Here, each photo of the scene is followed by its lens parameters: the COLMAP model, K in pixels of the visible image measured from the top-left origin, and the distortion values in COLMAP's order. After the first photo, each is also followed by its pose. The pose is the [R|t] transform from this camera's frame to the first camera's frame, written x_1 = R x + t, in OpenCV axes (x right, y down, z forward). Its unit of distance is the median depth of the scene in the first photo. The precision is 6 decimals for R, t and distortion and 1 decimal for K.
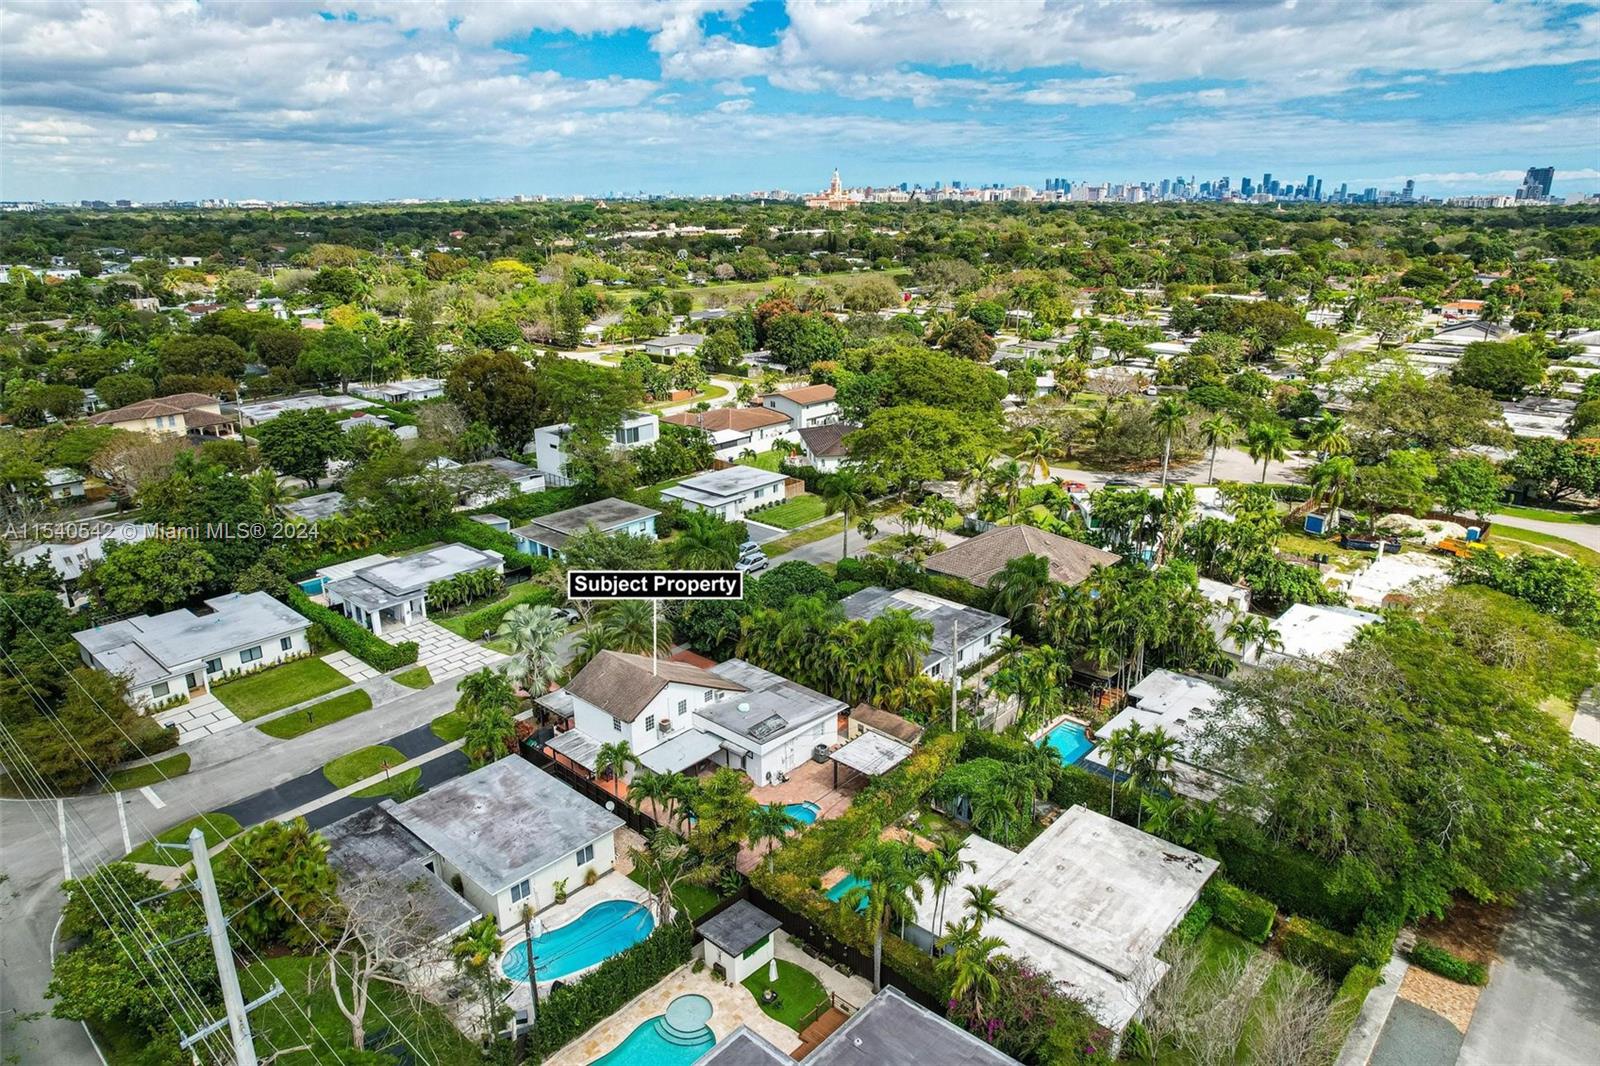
lens RADIAL K [[997.1, 0, 827.9], [0, 997.1, 562.8], [0, 0, 1]] dist [-0.064547, 0.054661]
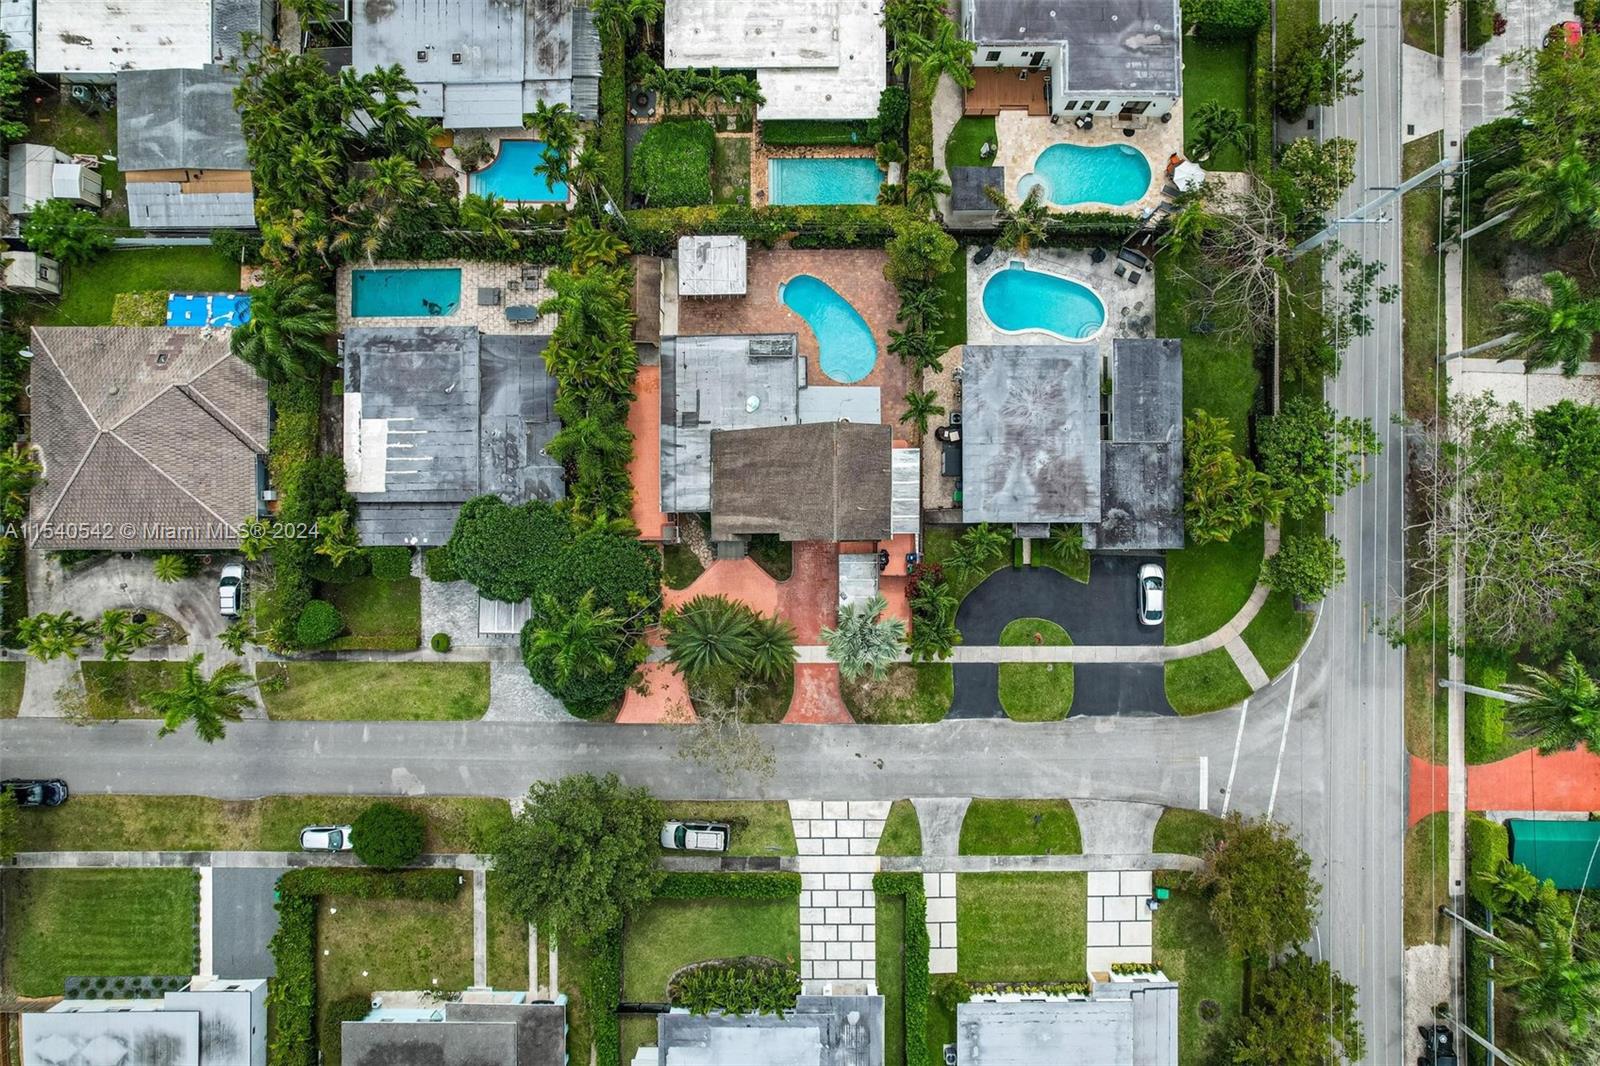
lens RADIAL K [[1021.4, 0, 804.3], [0, 1021.4, 533.2], [0, 0, 1]] dist [-0.073029, 0.061397]
pose [[-0.654485, -0.756013, 0.009639, -0.180908], [0.268194, -0.220220, 0.937857, -0.613233], [-0.706909, 0.616398, 0.346889, 0.595248]]
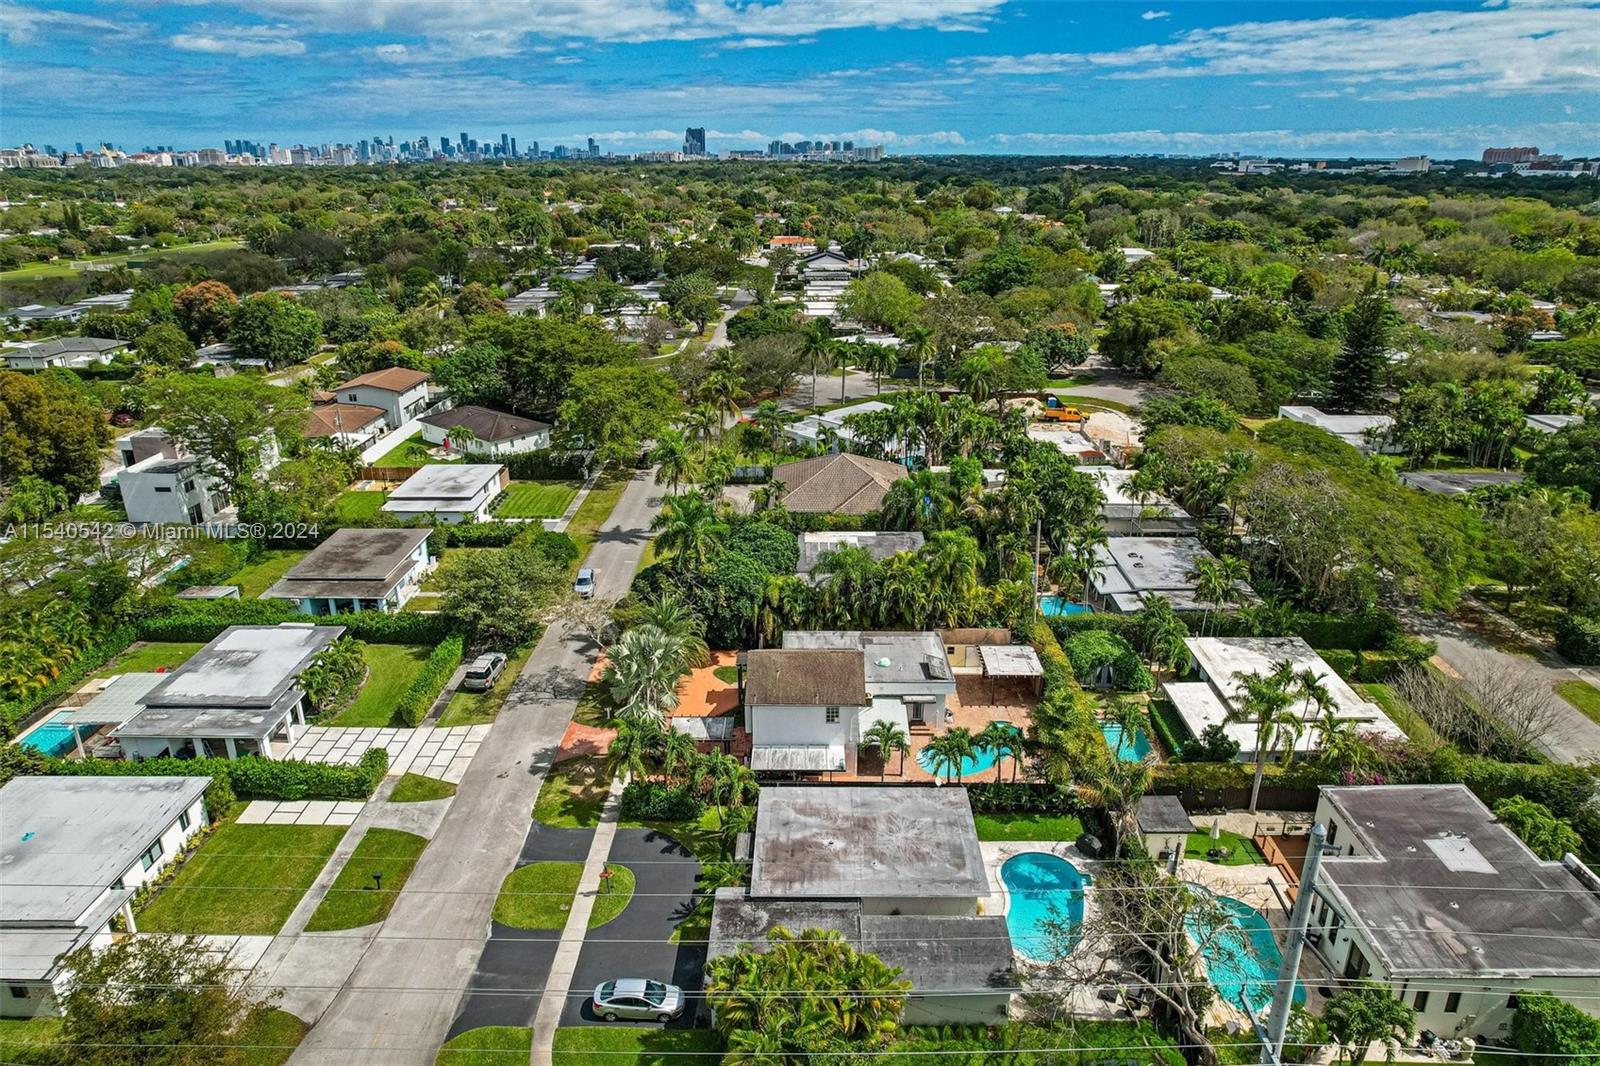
lens RADIAL K [[1006.0, 0, 803.2], [0, 1006.0, 572.0], [0, 0, 1]] dist [-0.073112, 0.056906]
pose [[0.763758, -0.250285, 0.595005, -0.579404], [0.225607, 0.967140, 0.117228, -0.059682], [-0.604794, 0.044704, 0.795127, 0.228552]]
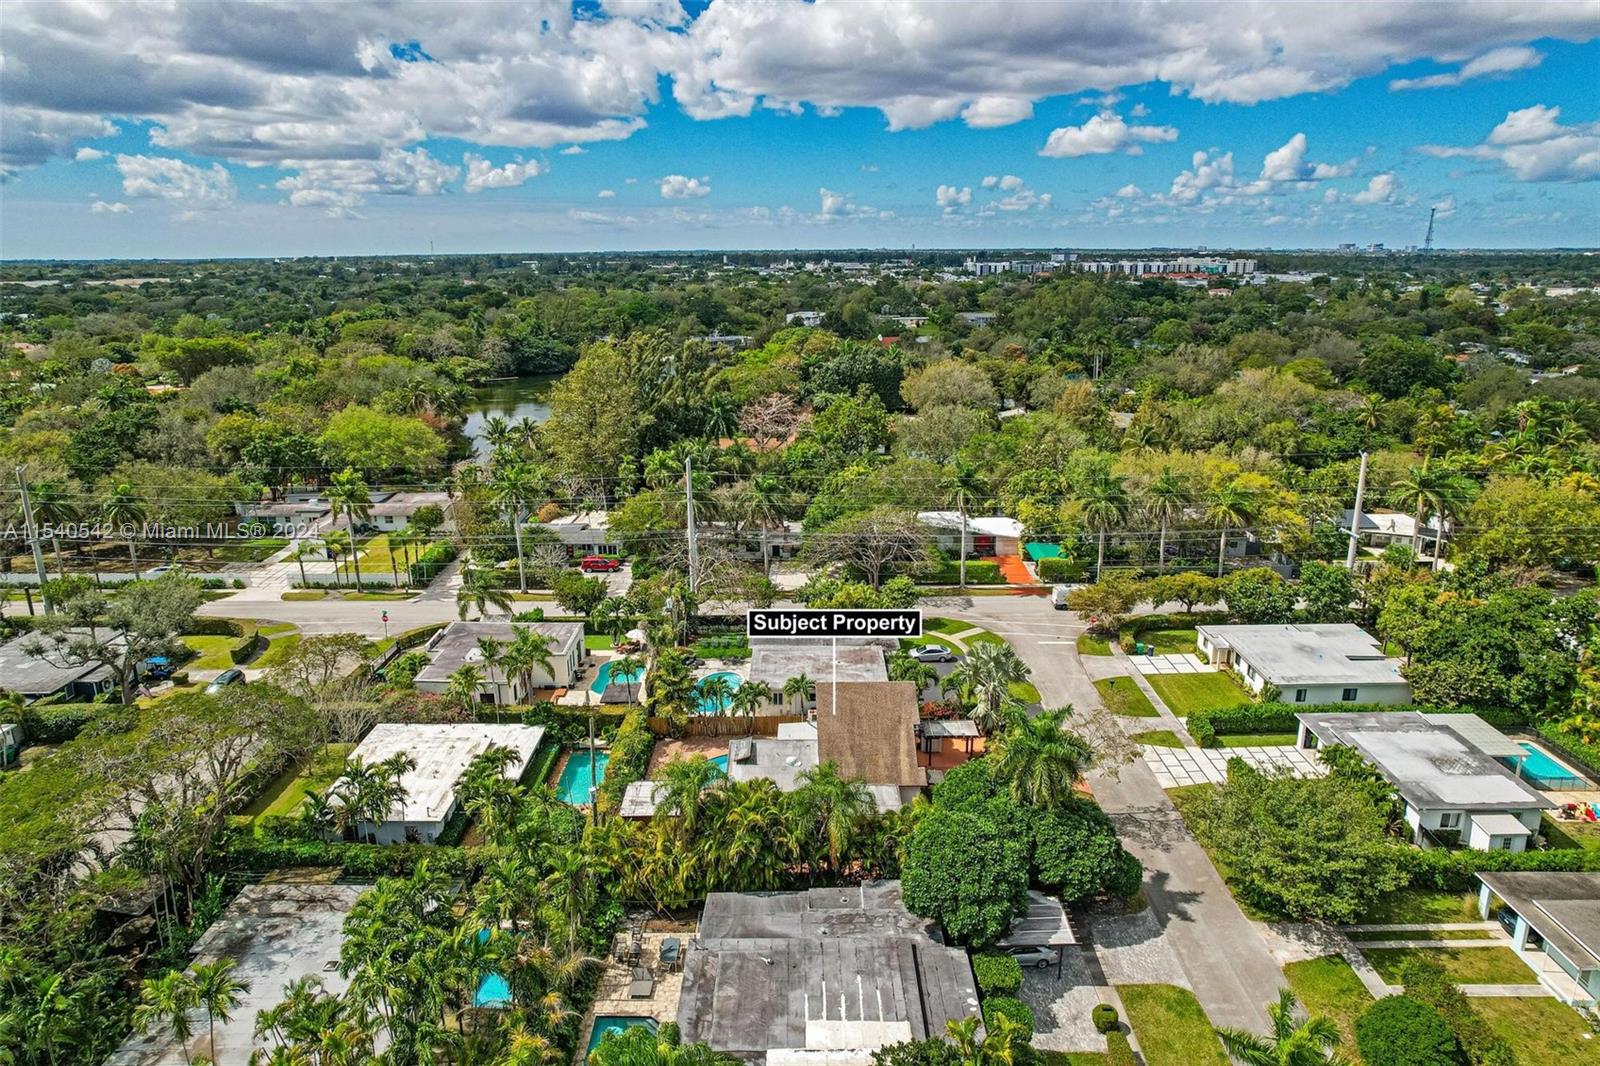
lens RADIAL K [[1021.4, 0, 804.3], [0, 1021.4, 533.2], [0, 0, 1]] dist [-0.073029, 0.061397]
pose [[-0.758690, 0.181627, -0.625620, 0.397907], [-0.218162, 0.834059, 0.506705, -0.451336], [0.613836, 0.520919, -0.593169, 1.222883]]
